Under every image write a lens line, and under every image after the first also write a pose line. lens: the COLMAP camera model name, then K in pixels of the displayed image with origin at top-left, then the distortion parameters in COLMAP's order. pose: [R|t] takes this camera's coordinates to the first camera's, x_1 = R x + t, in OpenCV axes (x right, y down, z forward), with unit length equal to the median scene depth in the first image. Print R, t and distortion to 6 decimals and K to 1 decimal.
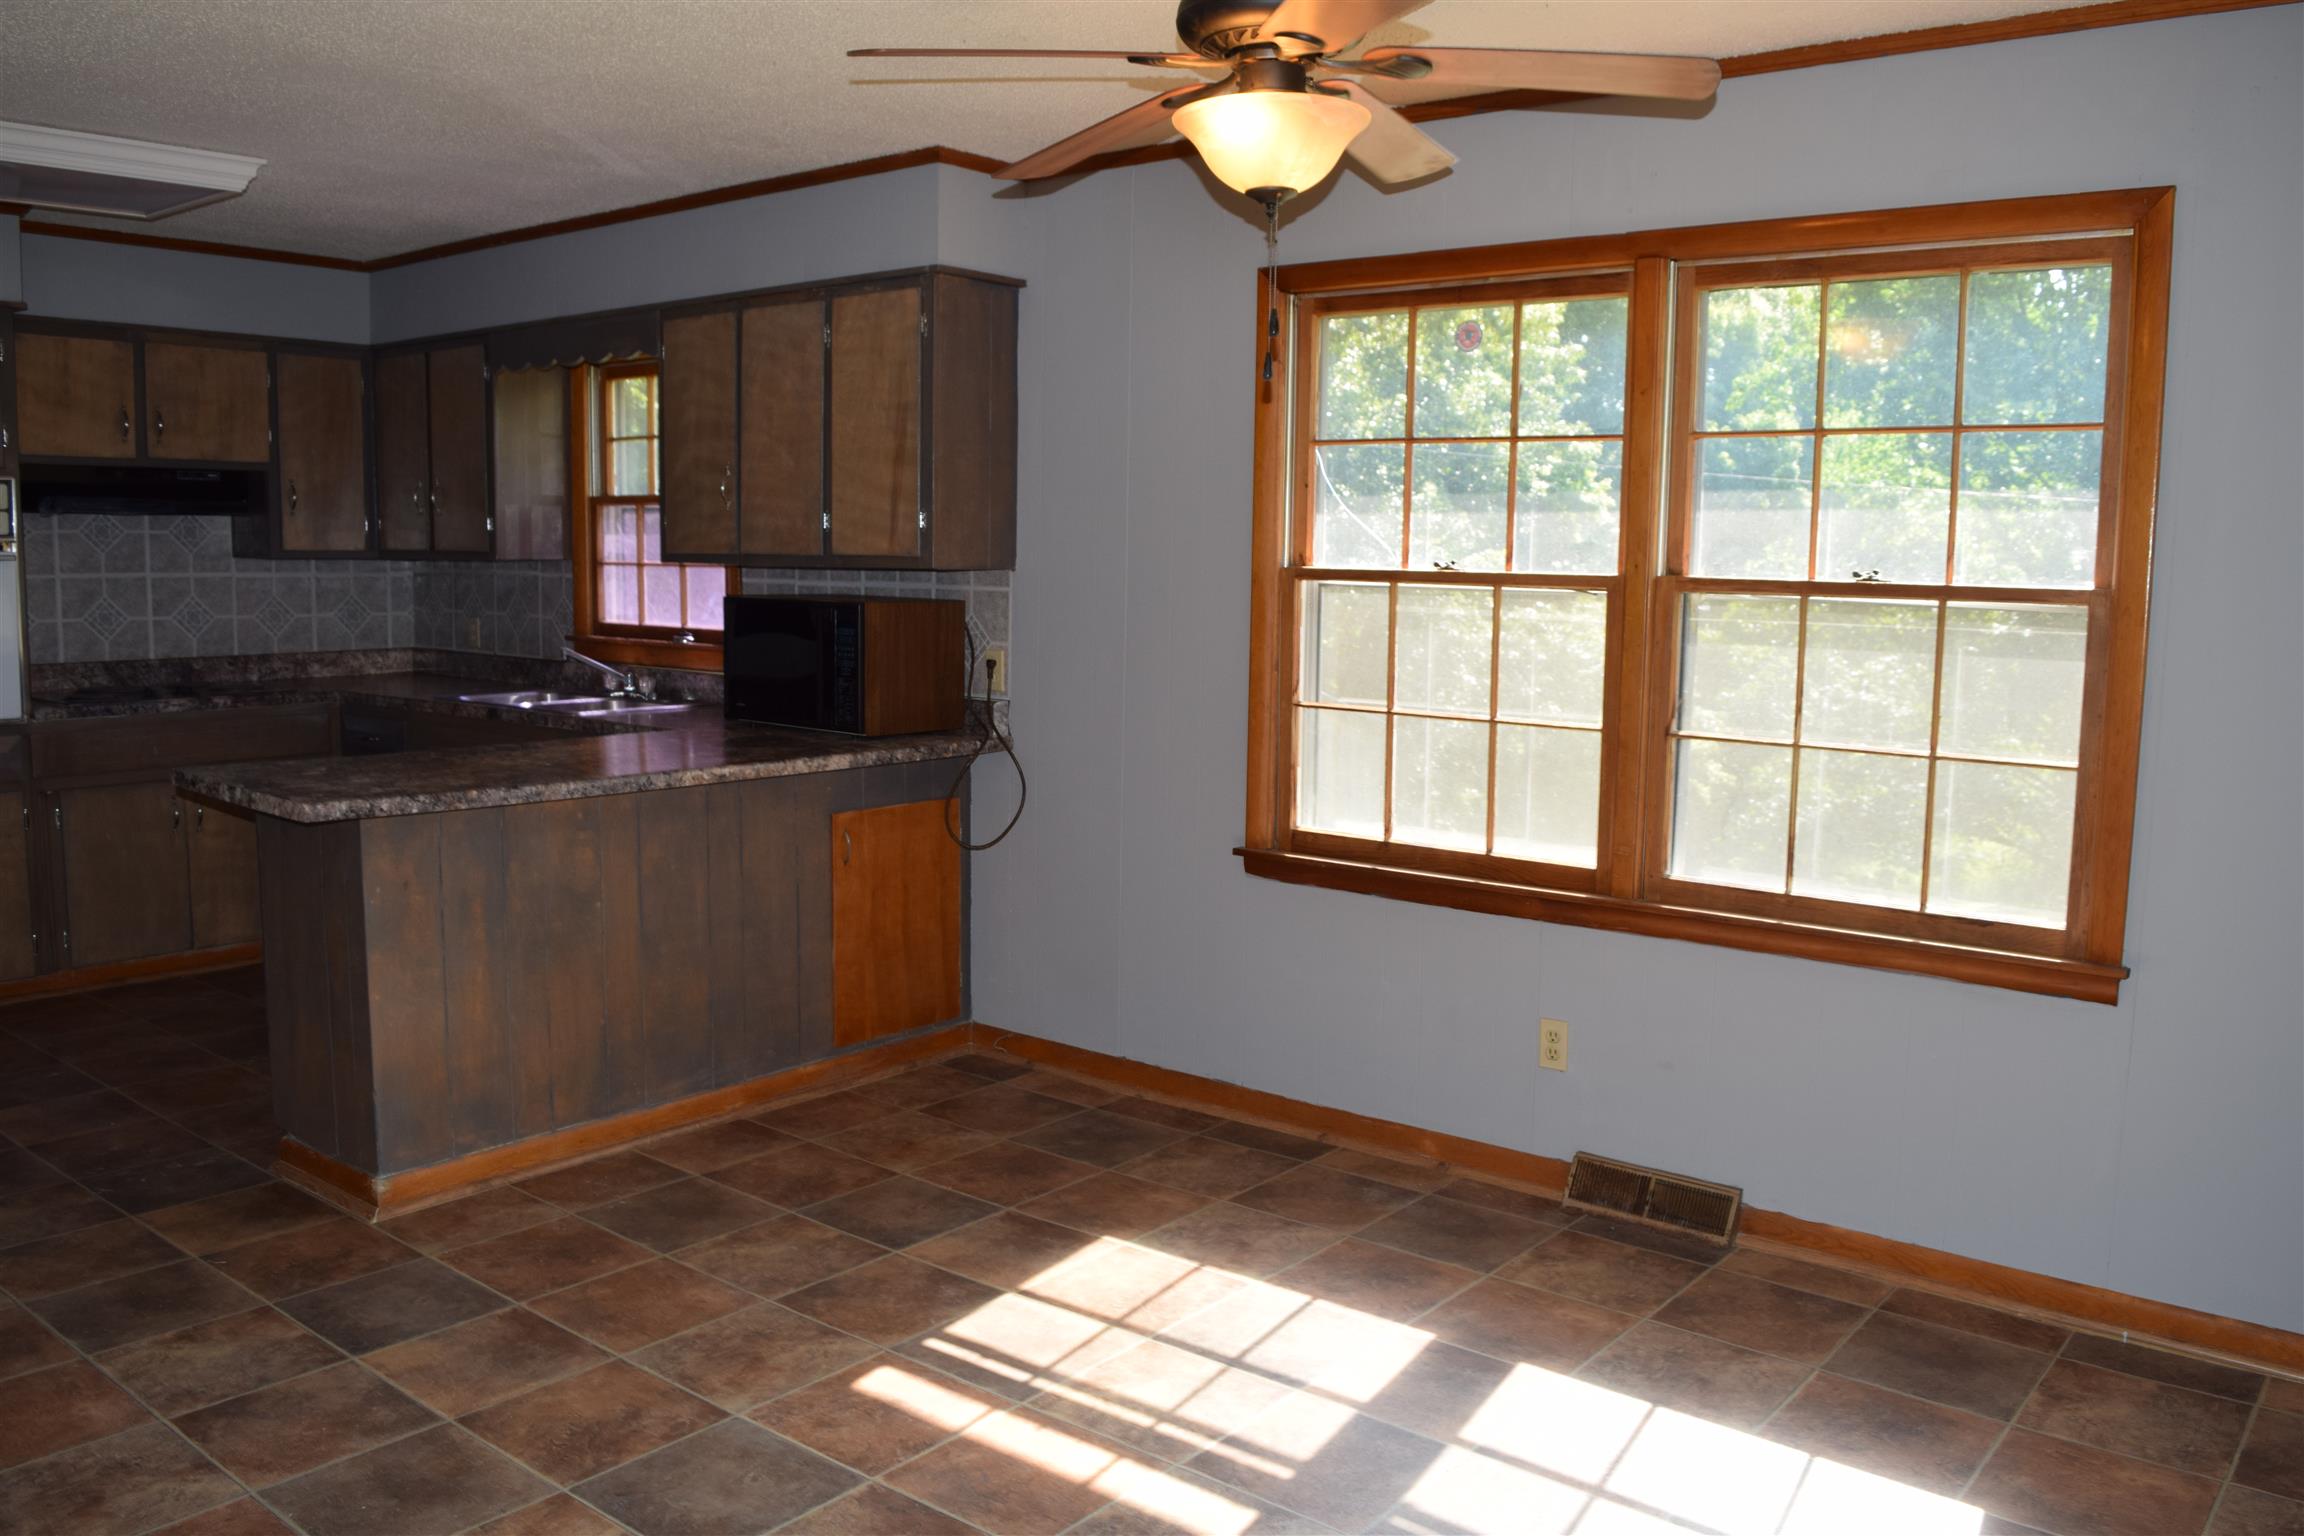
lens RADIAL K [[1813.9, 0, 1152.0], [0, 1813.9, 768.0], [0, 0, 1]] dist [-0.095047, 0.021118]
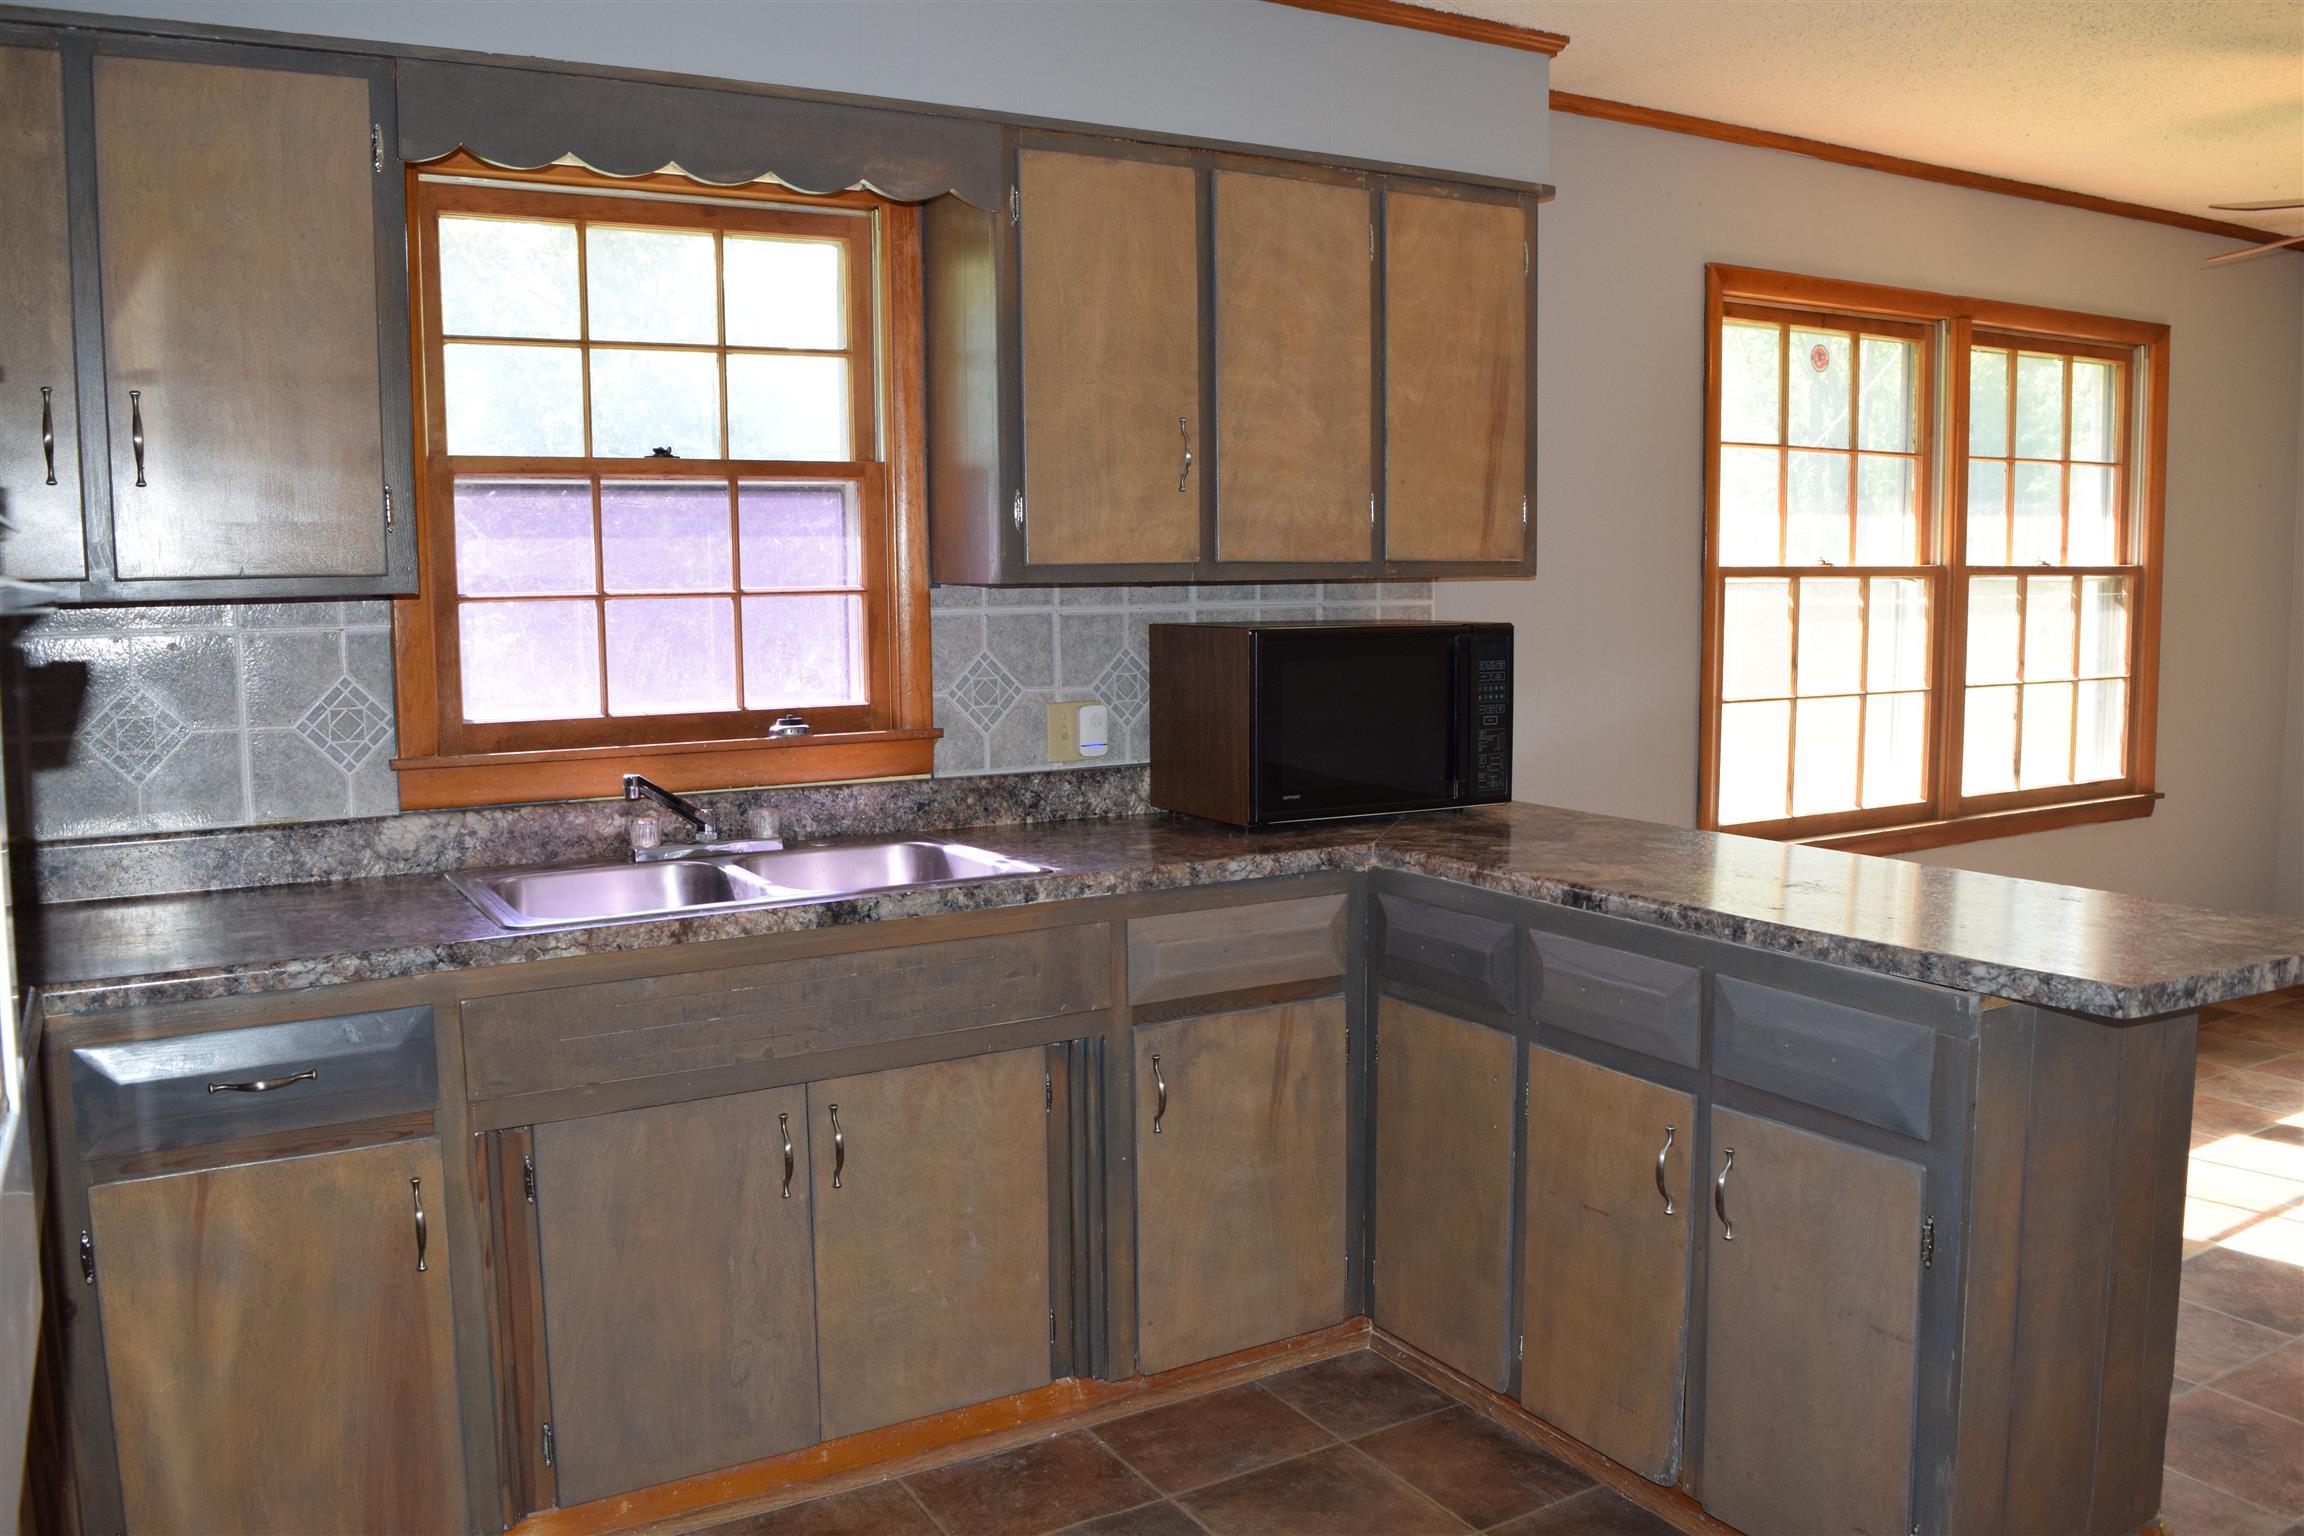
lens RADIAL K [[1813.9, 0, 1152.0], [0, 1813.9, 768.0], [0, 0, 1]] dist [-0.095047, 0.021118]
pose [[0.346829, -0.118450, 0.930419, -0.984214], [0.129082, 0.988582, 0.077738, -0.119179], [-0.929004, 0.093138, 0.358159, 0.956998]]
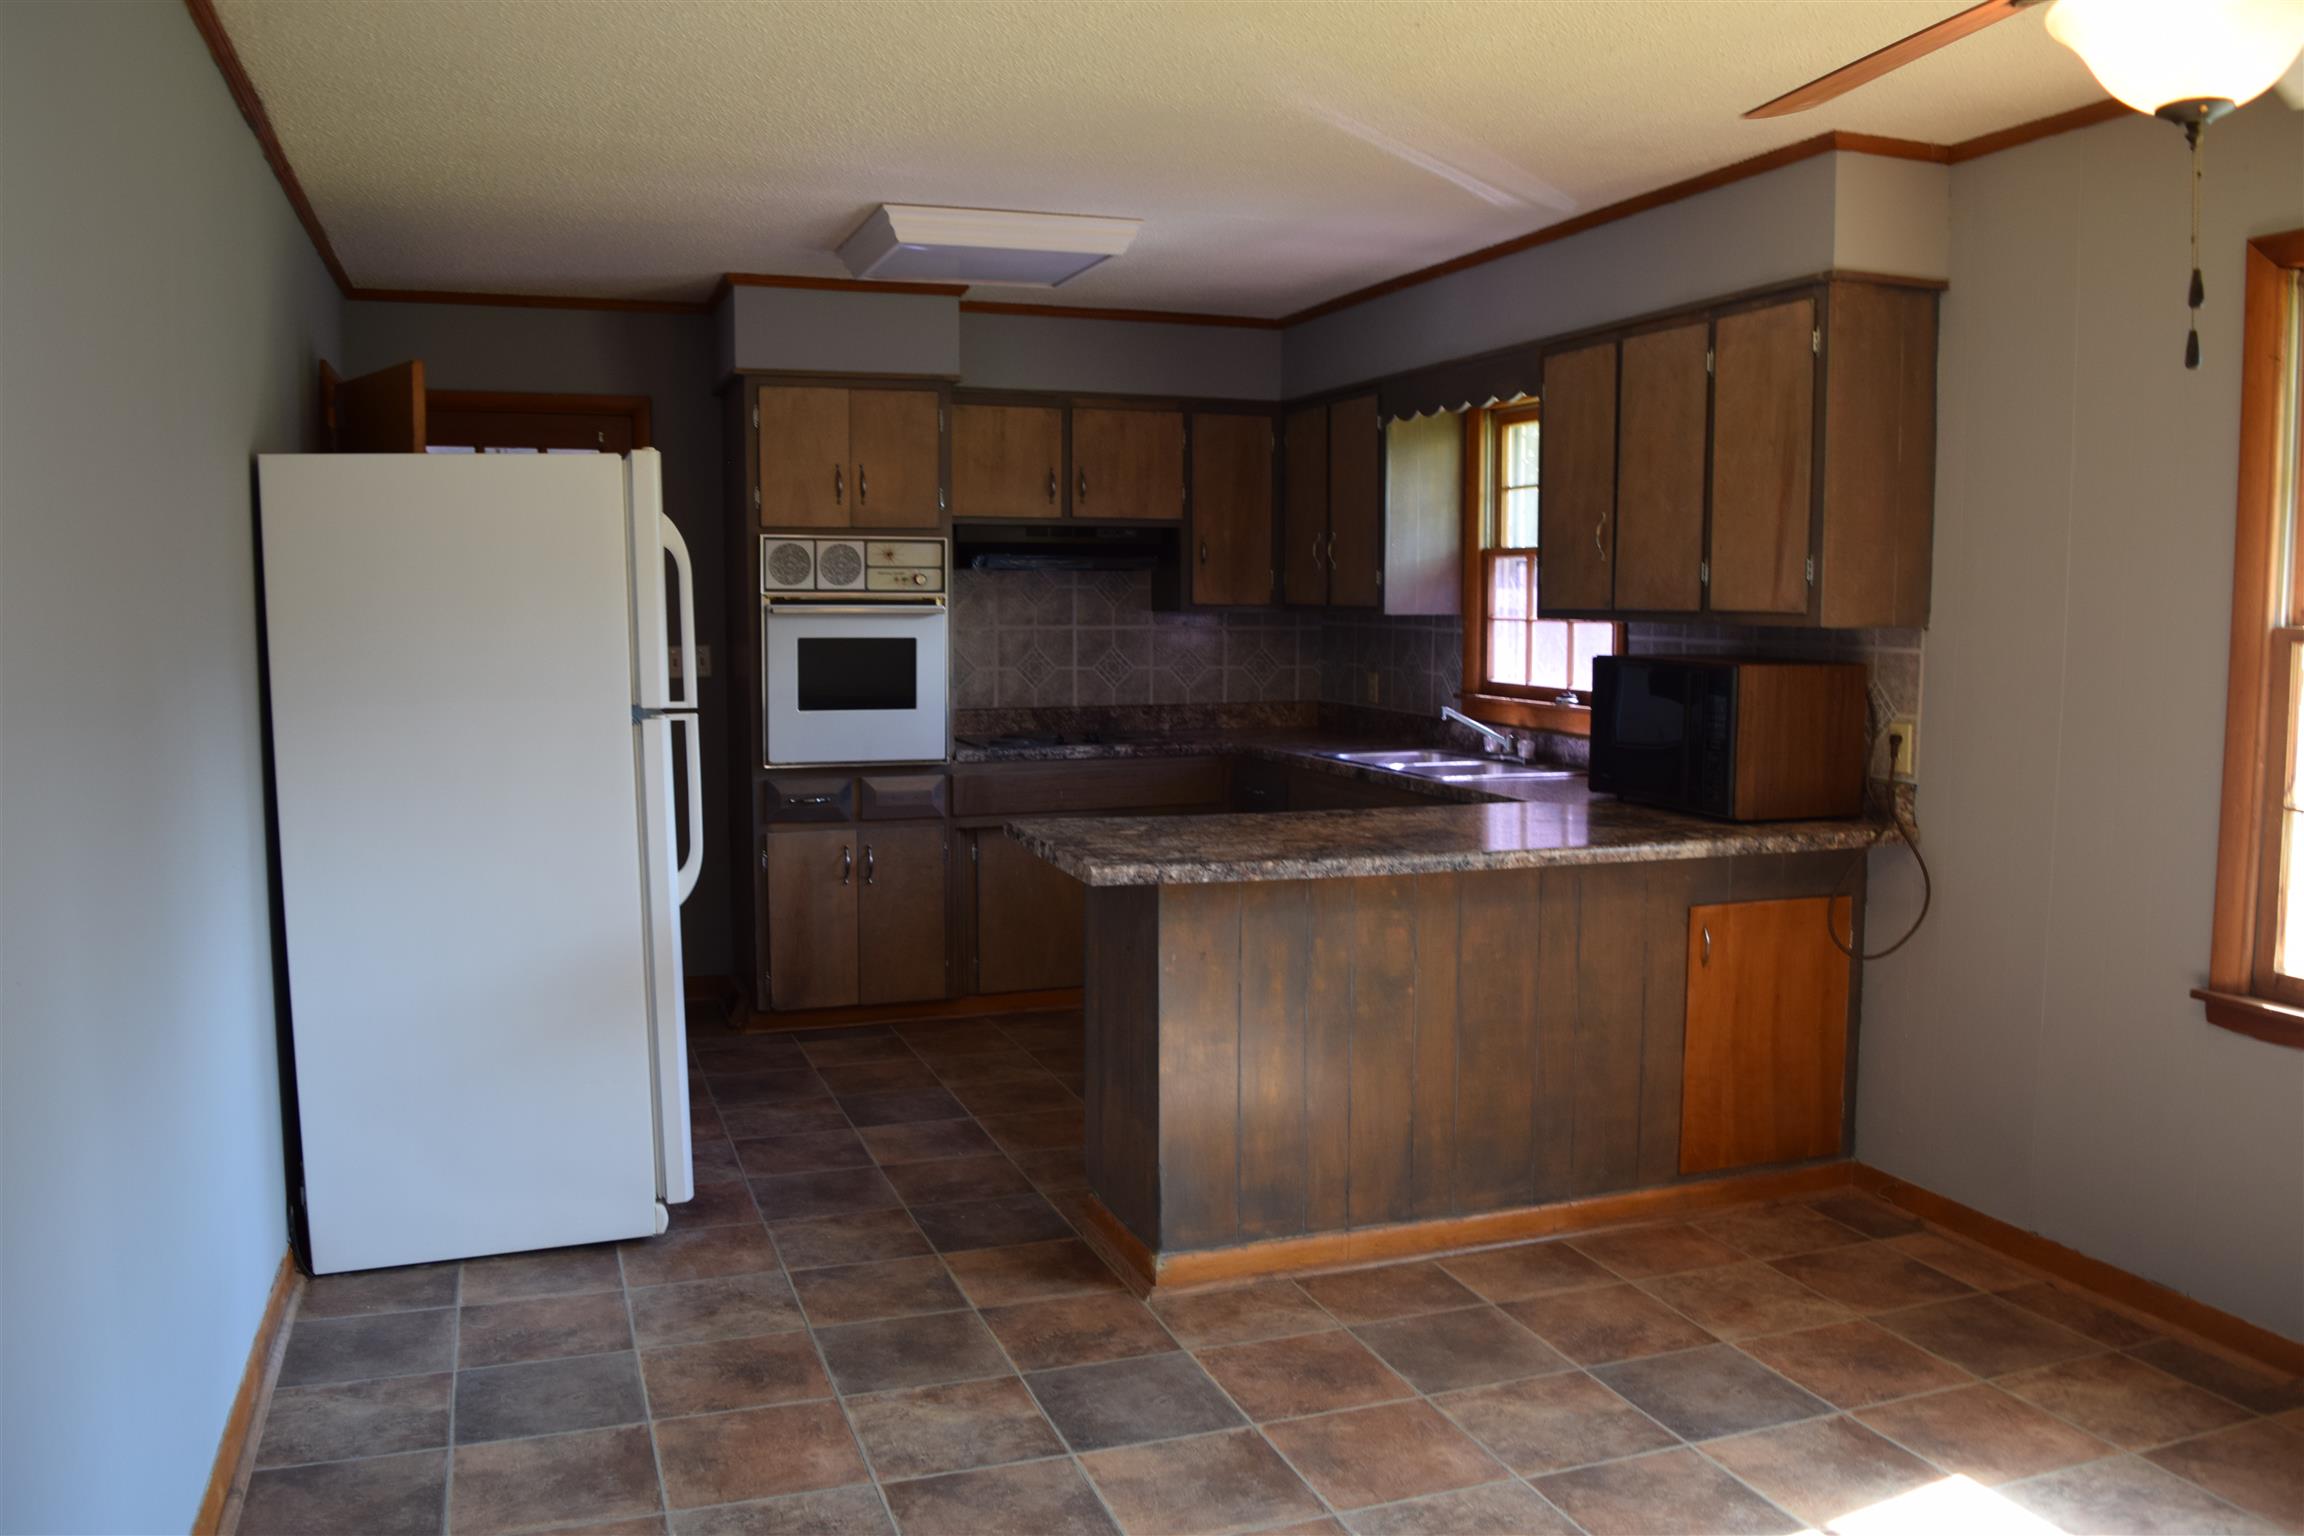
lens RADIAL K [[1813.9, 0, 1152.0], [0, 1813.9, 768.0], [0, 0, 1]] dist [-0.095047, 0.021118]
pose [[0.856428, 0.036882, -0.514947, 0.049034], [-0.051575, 0.998567, -0.014256, -0.017163], [0.513684, 0.038768, 0.857103, 0.131334]]
